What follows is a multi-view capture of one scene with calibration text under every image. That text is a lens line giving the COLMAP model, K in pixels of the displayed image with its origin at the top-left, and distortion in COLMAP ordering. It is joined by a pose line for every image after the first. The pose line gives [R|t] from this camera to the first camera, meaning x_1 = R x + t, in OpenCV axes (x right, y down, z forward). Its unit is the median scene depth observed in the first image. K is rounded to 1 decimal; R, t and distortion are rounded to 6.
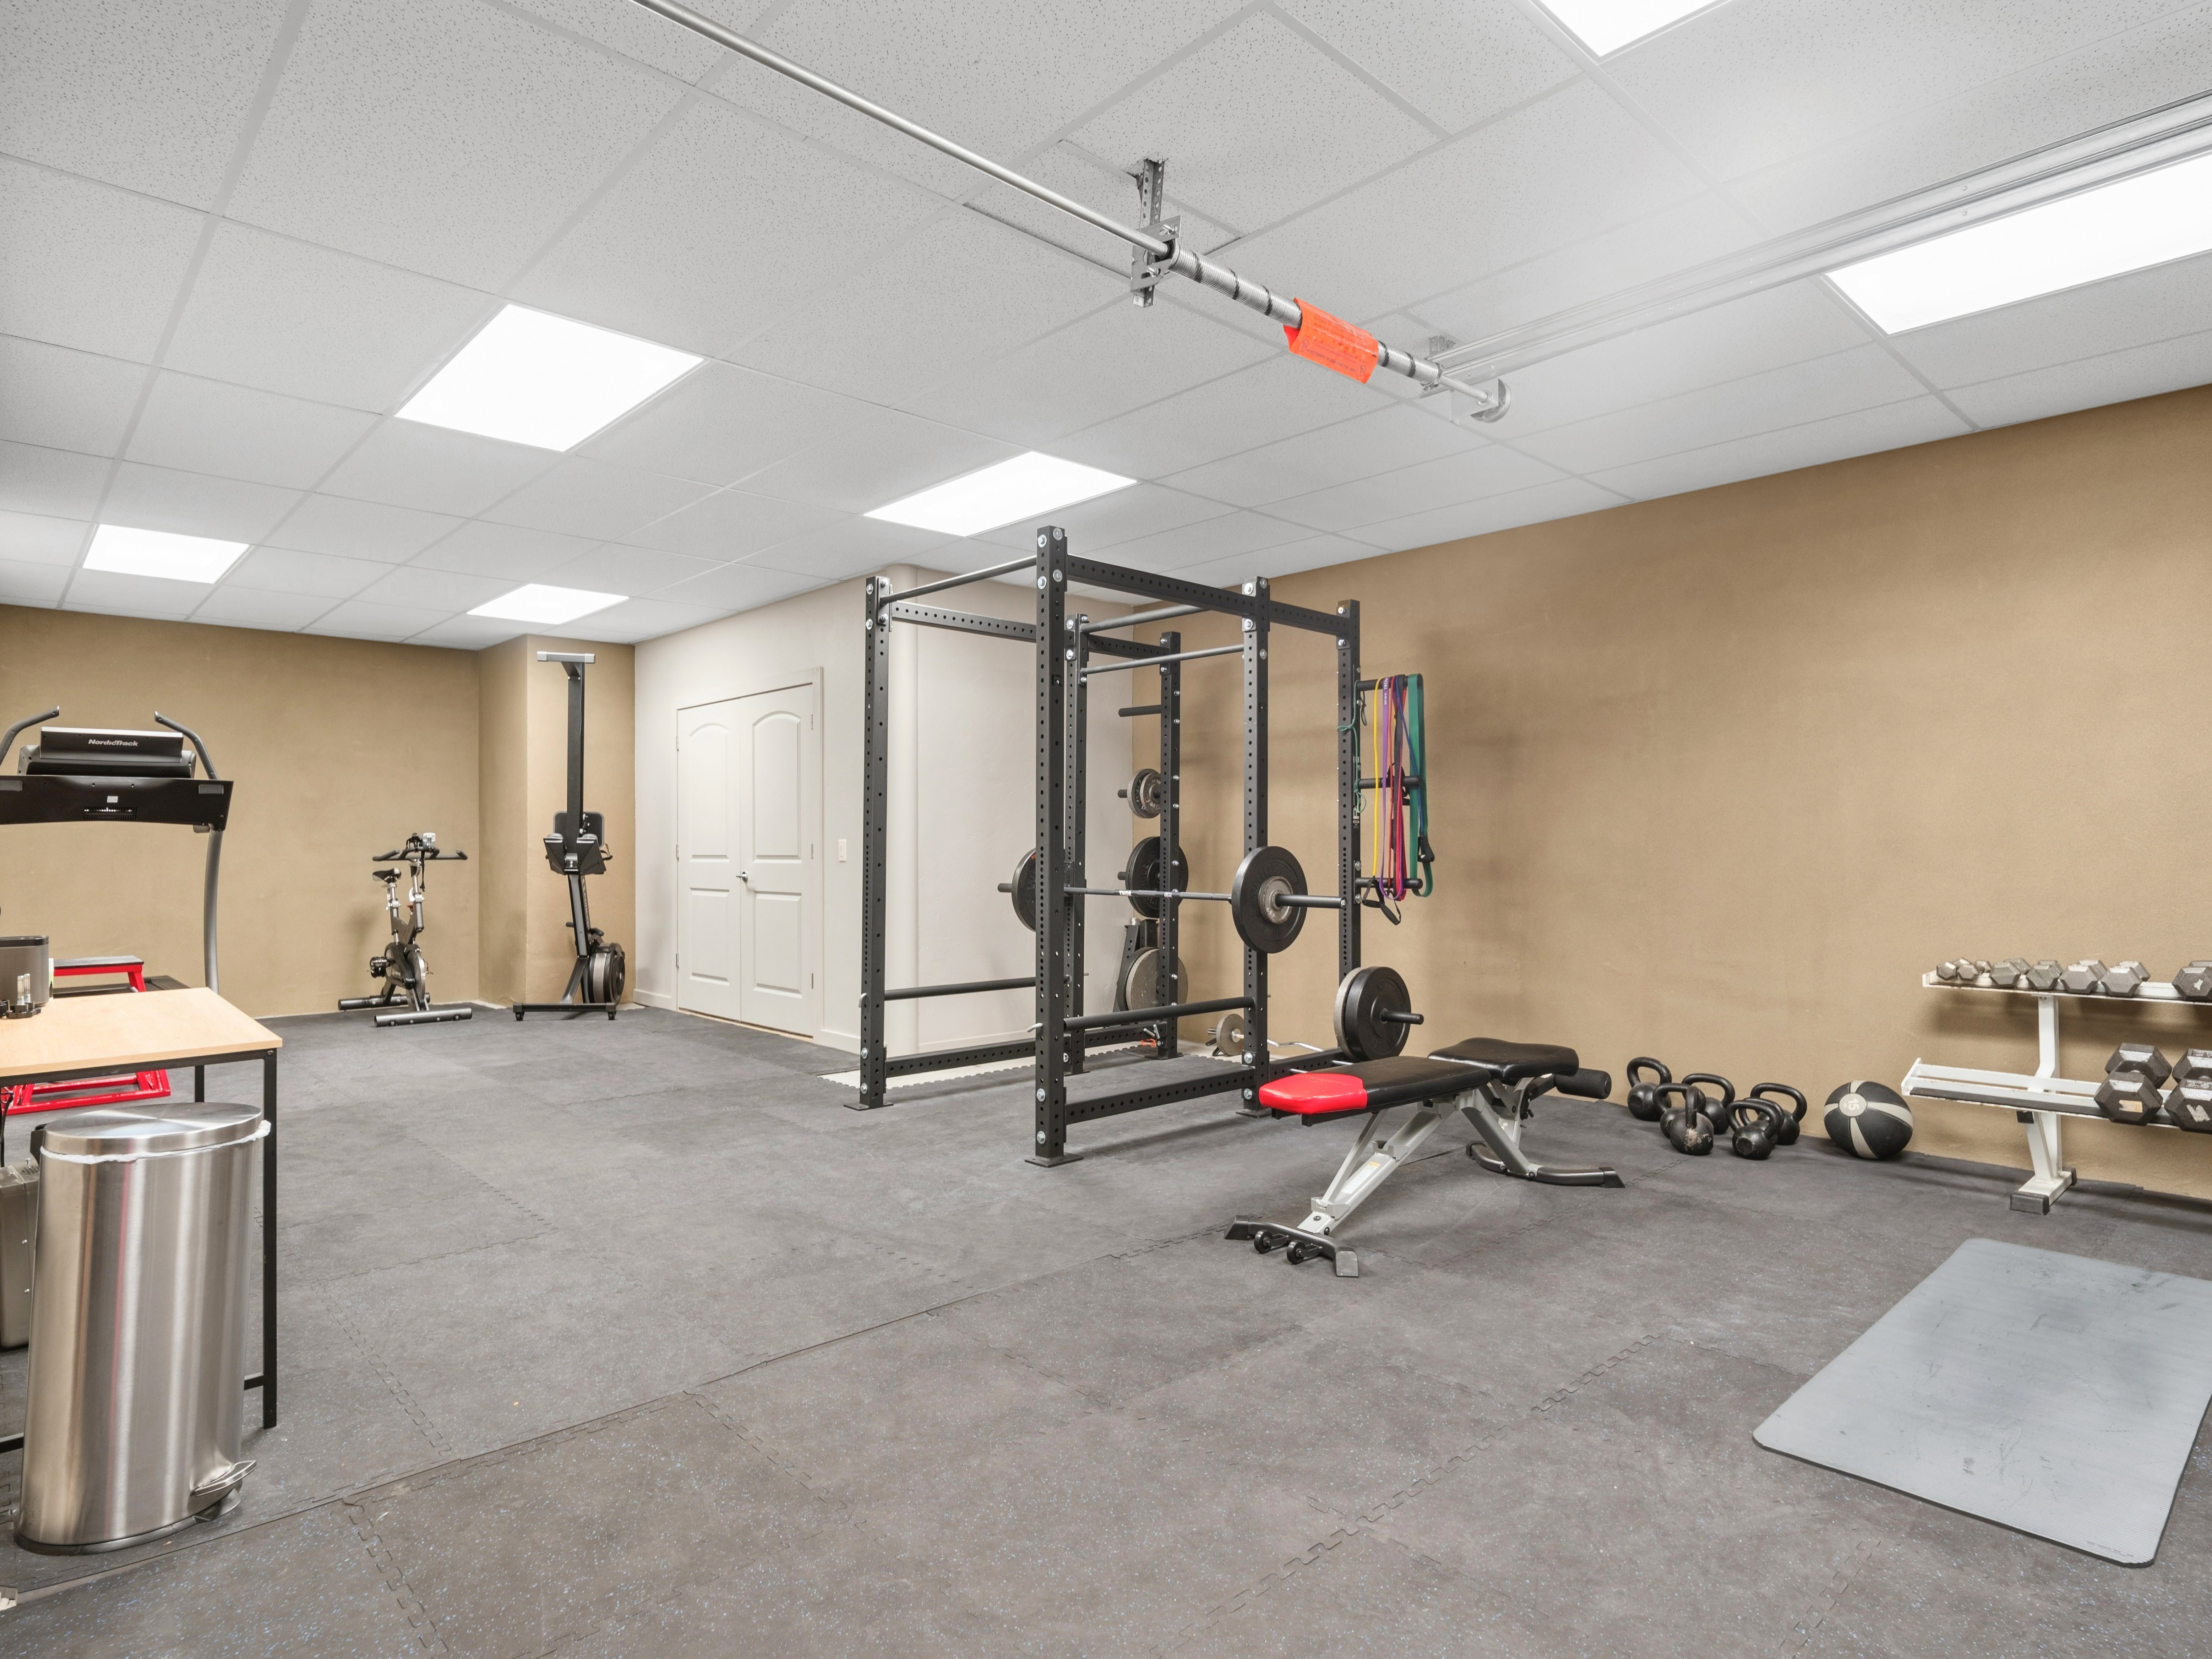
lens RADIAL K [[1230.6, 0, 1107.2], [0, 1230.6, 870.2], [0, 0, 1]] dist [0.012984, 0.000409]
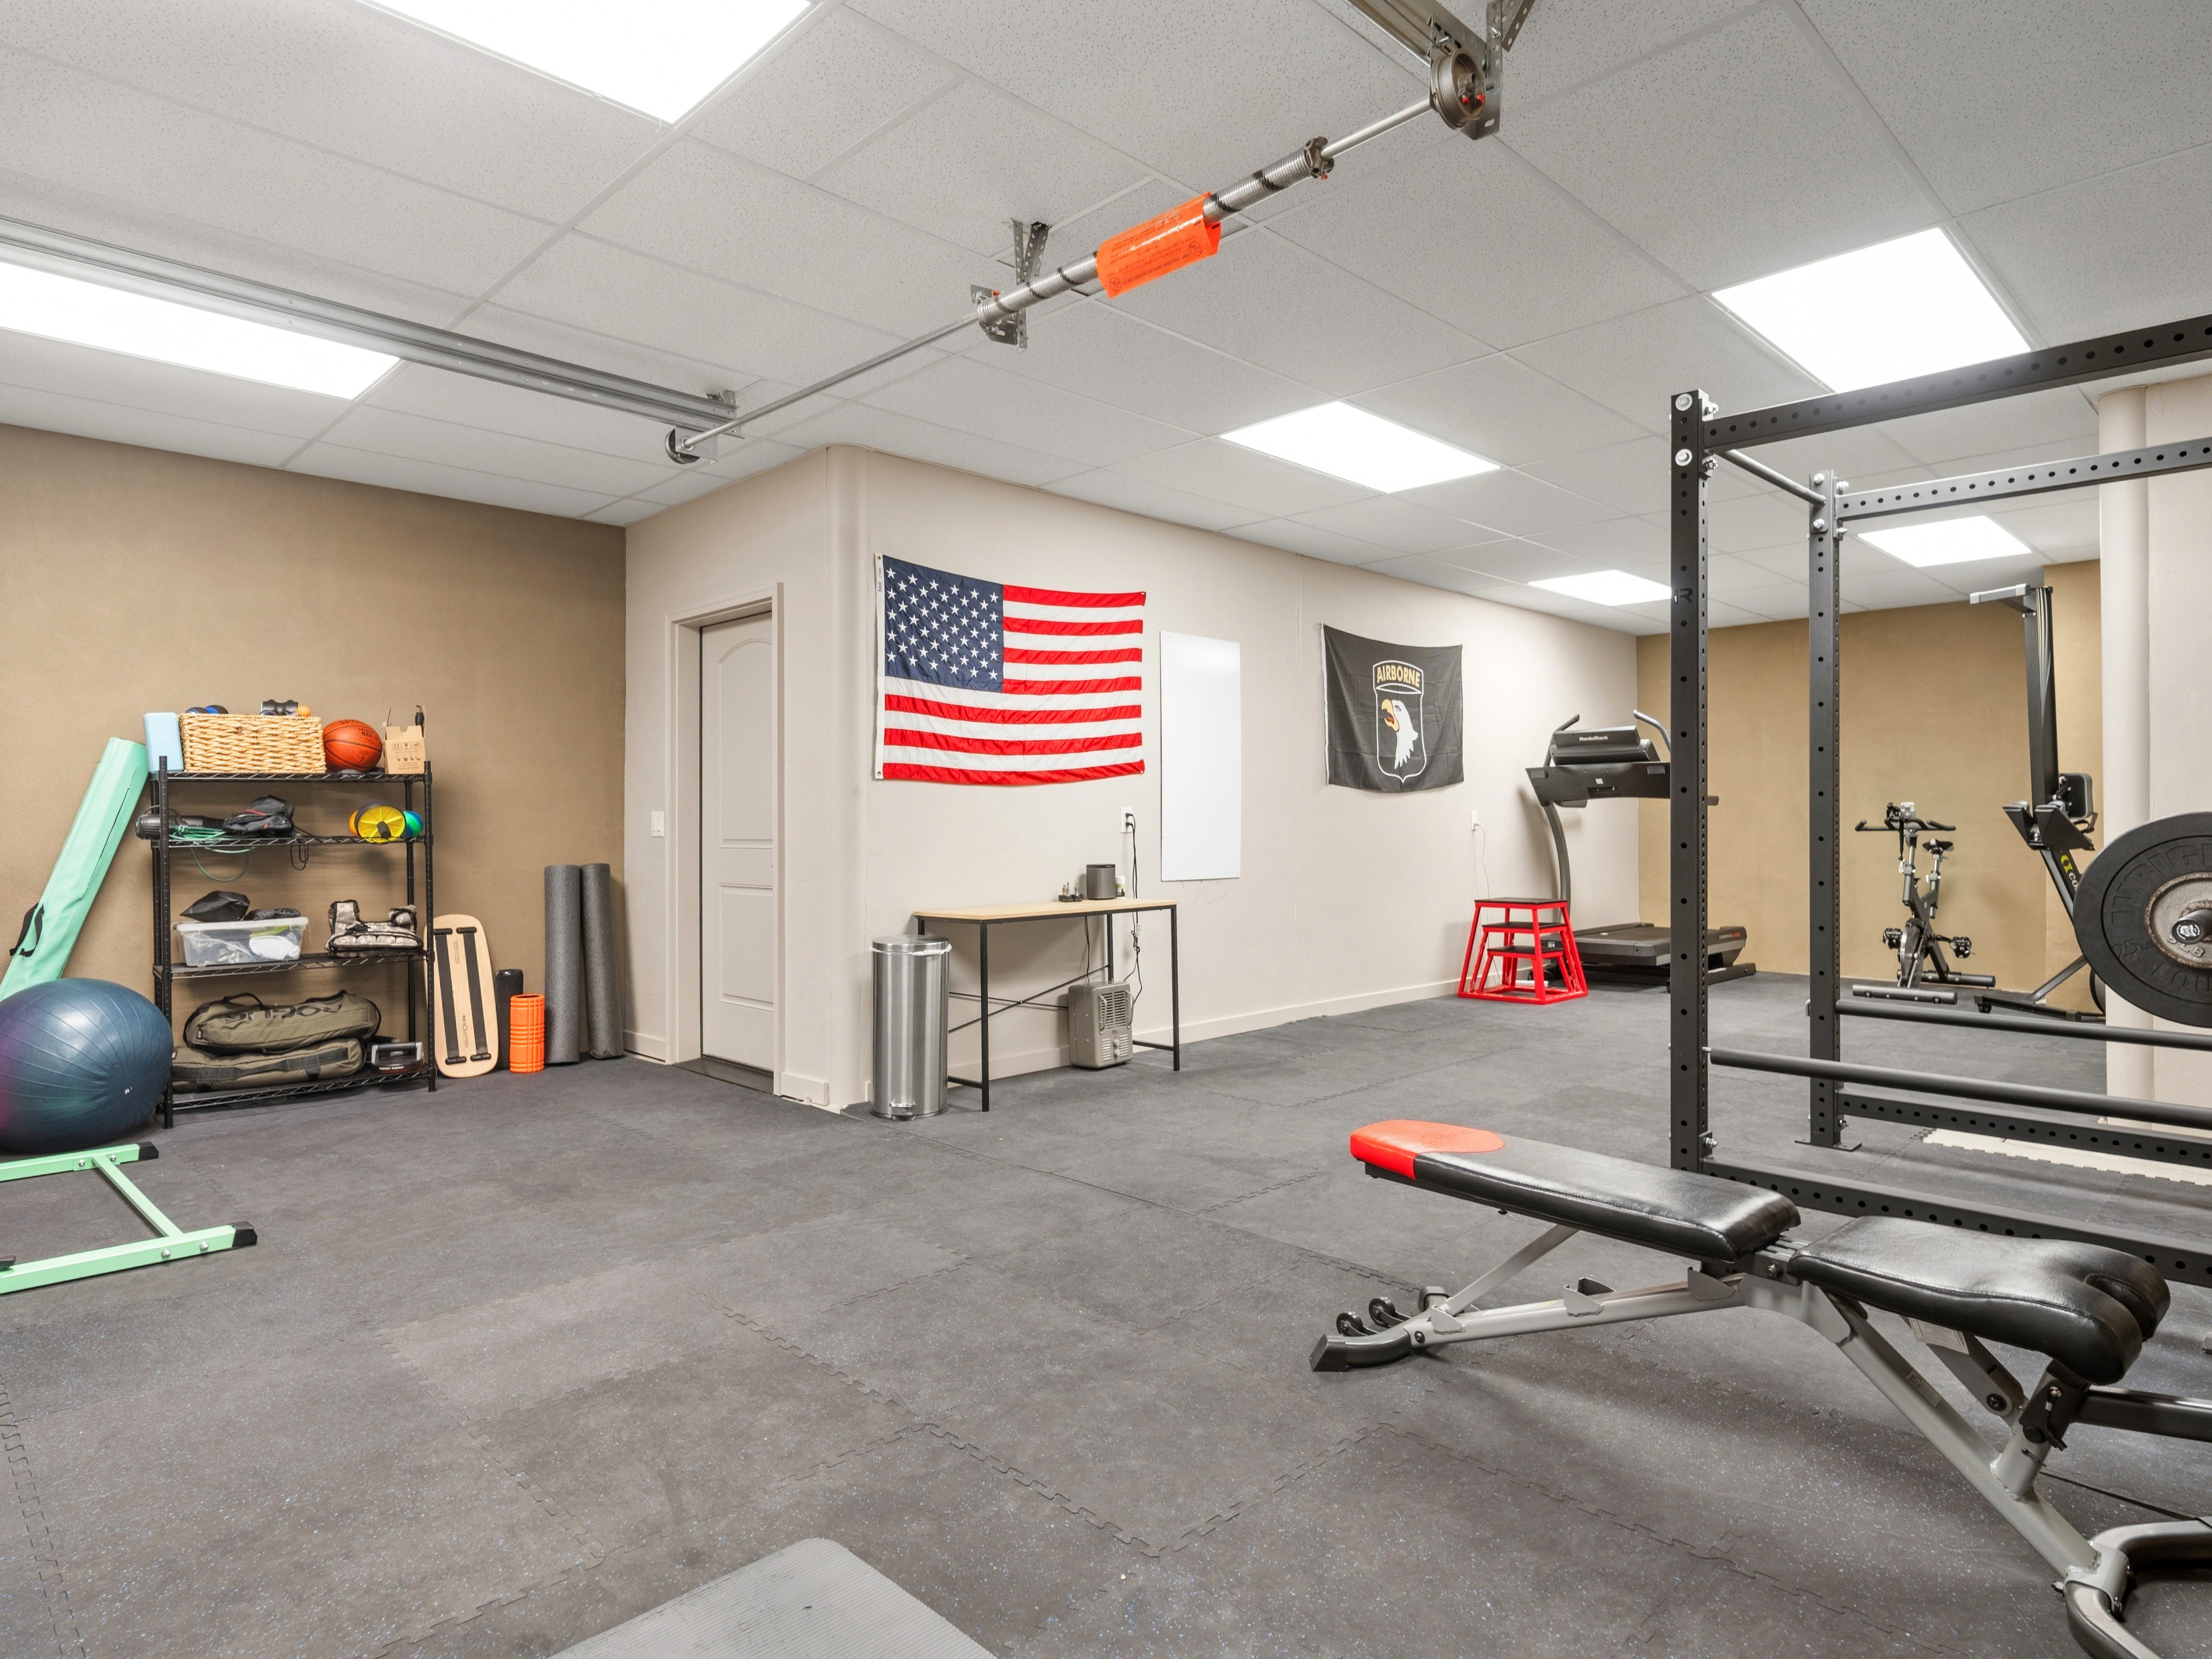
lens RADIAL K [[1260.5, 0, 1106.0], [0, 1260.5, 829.5], [0, 0, 1]] dist [0.000071, 0.000051]
pose [[0.019919, 0.006291, -0.999782, 1.067576], [-0.016915, 0.999839, 0.005955, -0.010454], [0.999659, 0.016792, 0.020022, 0.922410]]
